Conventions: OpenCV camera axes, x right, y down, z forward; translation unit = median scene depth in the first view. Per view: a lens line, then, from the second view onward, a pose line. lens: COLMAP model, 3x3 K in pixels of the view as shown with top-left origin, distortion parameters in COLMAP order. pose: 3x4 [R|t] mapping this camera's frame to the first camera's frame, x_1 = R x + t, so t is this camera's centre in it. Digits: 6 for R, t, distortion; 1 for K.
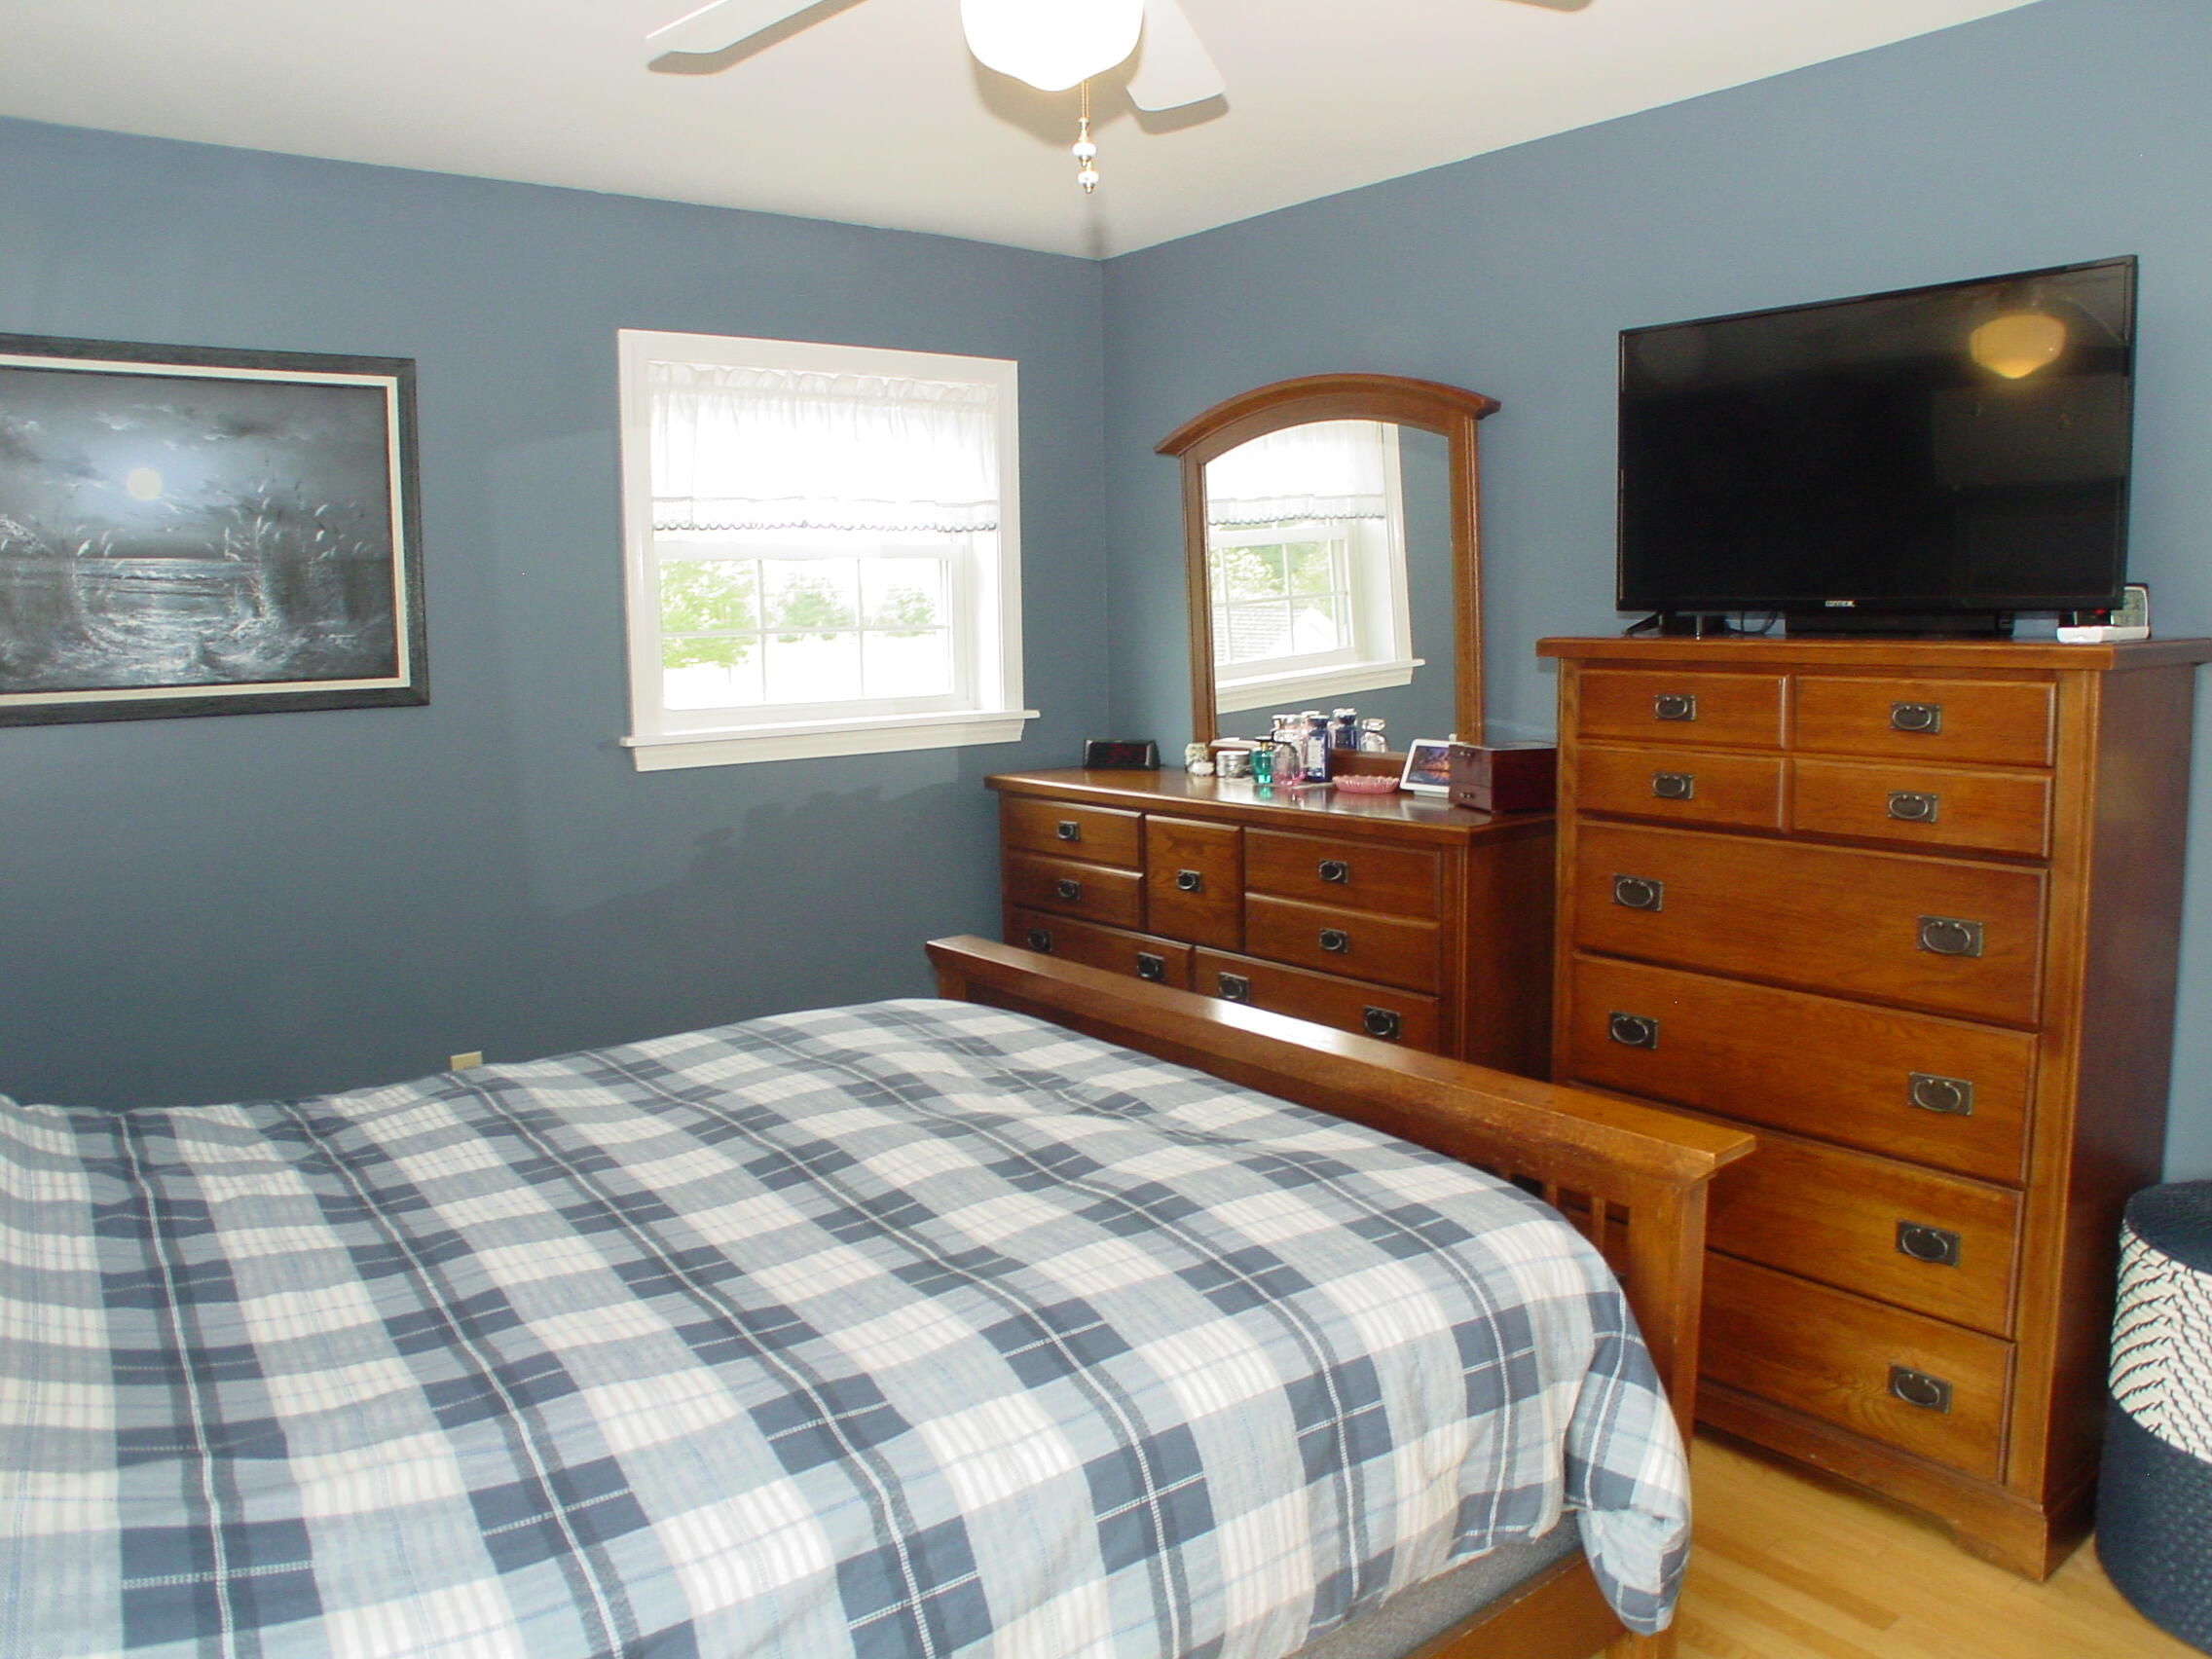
lens RADIAL K [[1604.3, 0, 1106.0], [0, 1604.3, 829.5], [0, 0, 1]] dist [-0.190823, 0.108670]
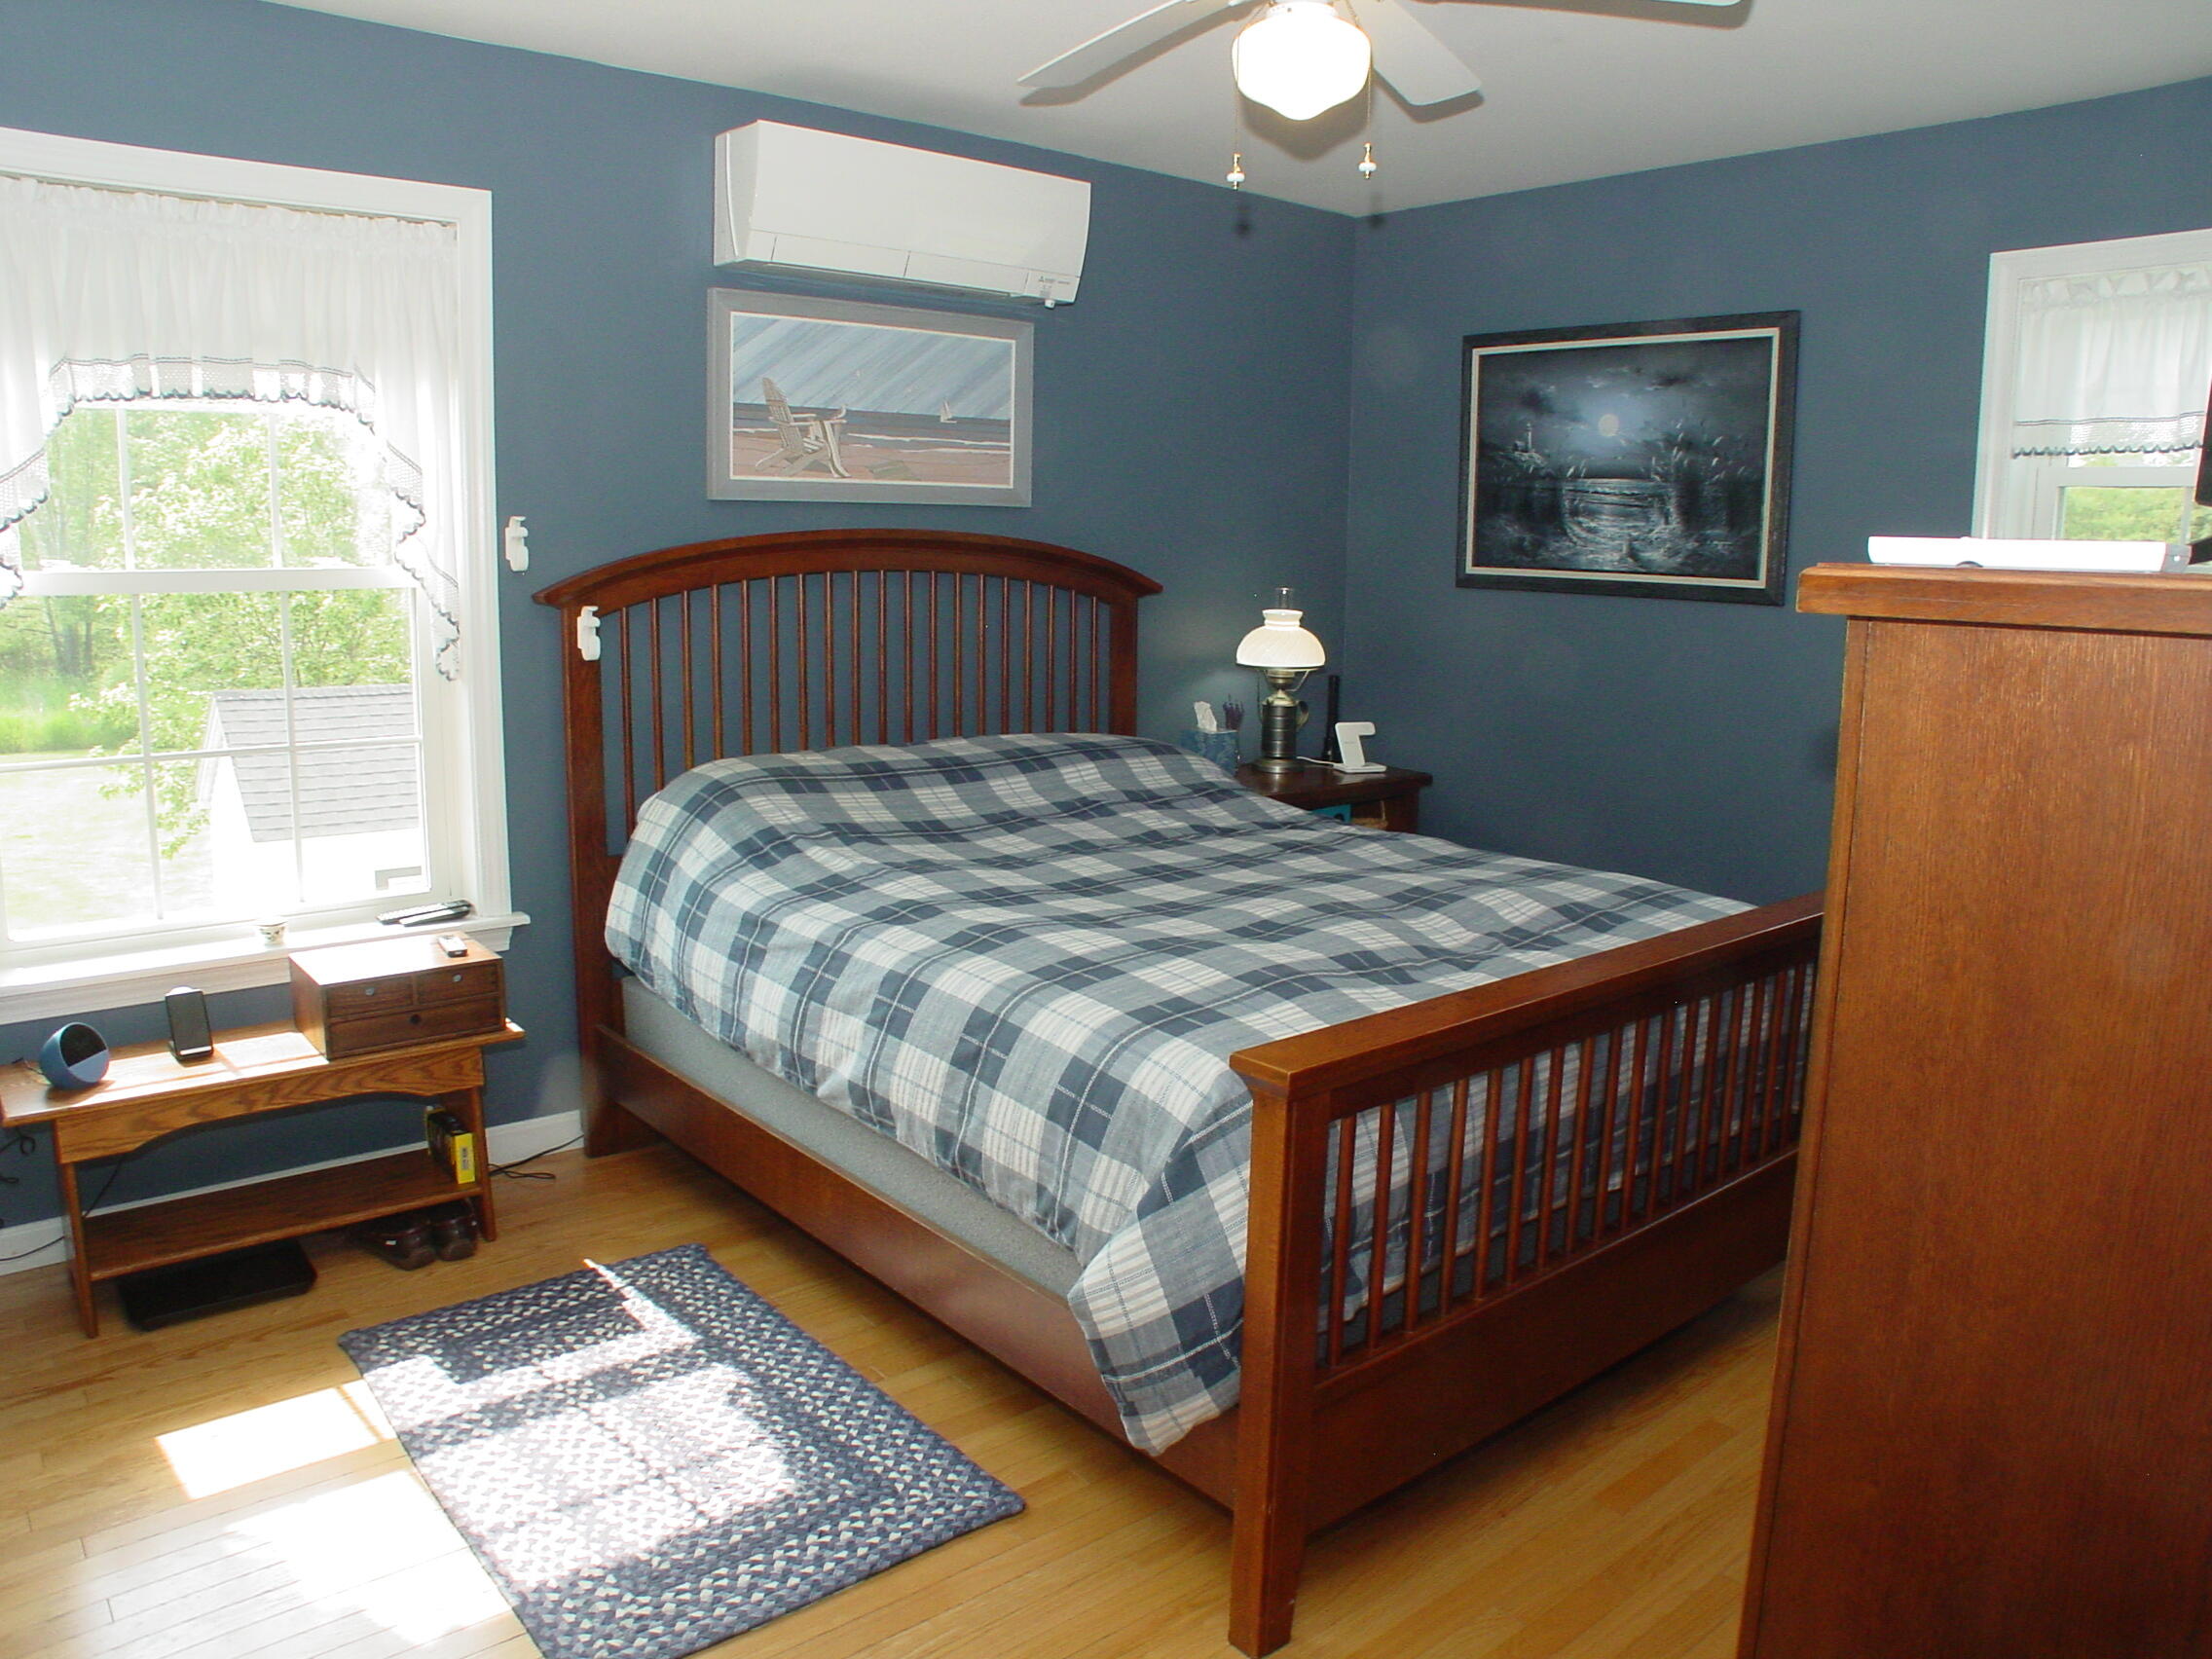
lens RADIAL K [[1604.3, 0, 1106.0], [0, 1604.3, 829.5], [0, 0, 1]] dist [-0.190823, 0.108670]
pose [[0.033008, 0.191760, -0.980887, 0.793606], [-0.145334, 0.971911, 0.185114, -0.063333], [0.988832, 0.136446, 0.059950, 0.484571]]
